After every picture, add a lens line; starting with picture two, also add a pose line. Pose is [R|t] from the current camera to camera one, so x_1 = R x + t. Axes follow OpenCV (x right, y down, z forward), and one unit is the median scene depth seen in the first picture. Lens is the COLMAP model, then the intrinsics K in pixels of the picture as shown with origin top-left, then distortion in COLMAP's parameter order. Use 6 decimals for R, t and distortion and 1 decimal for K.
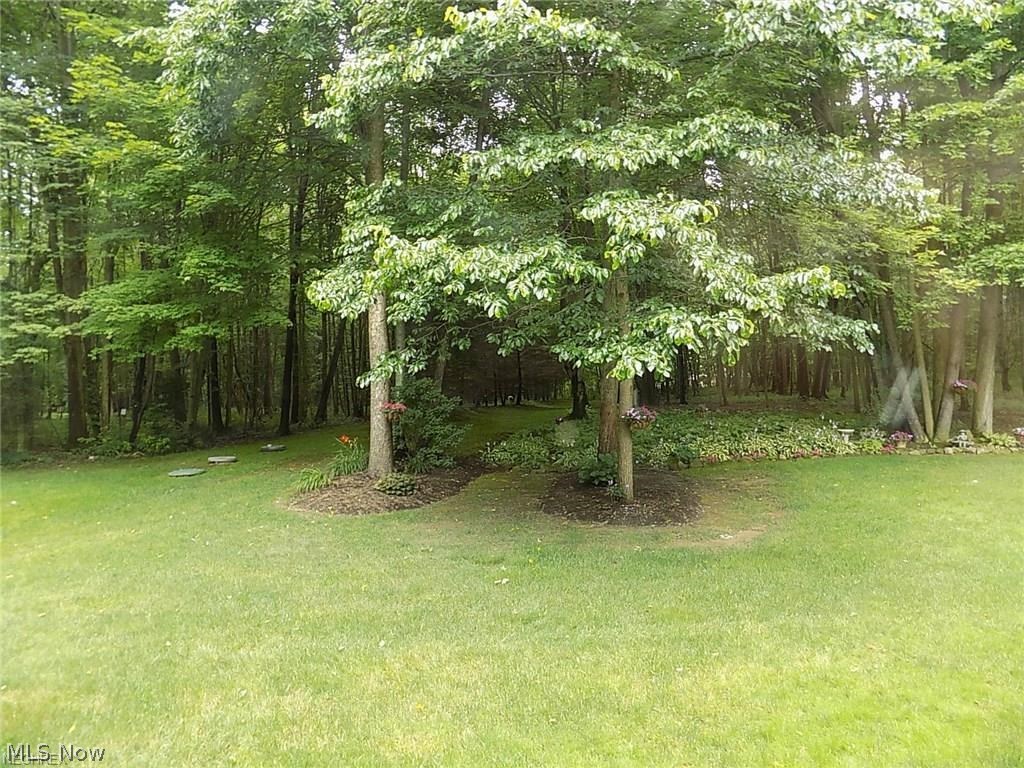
lens RADIAL K [[724.1, 0, 512.0], [0, 724.1, 384.0], [0, 0, 1]] dist [-0.006042, 0.000129]
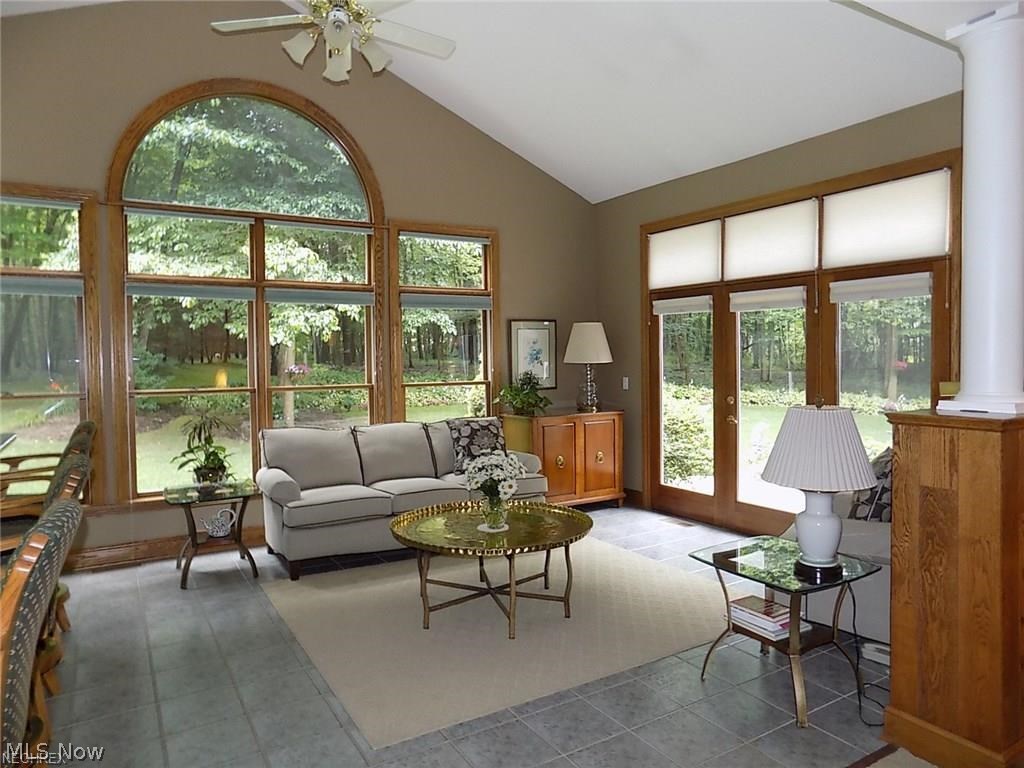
lens RADIAL K [[724.1, 0, 512.0], [0, 724.1, 384.0], [0, 0, 1]] dist [-0.006042, 0.000129]
pose [[0.929684, 0.014998, 0.368052, 0.046184], [-0.034109, 0.998383, 0.045474, -0.011551], [-0.366775, -0.054831, 0.928693, -0.605591]]
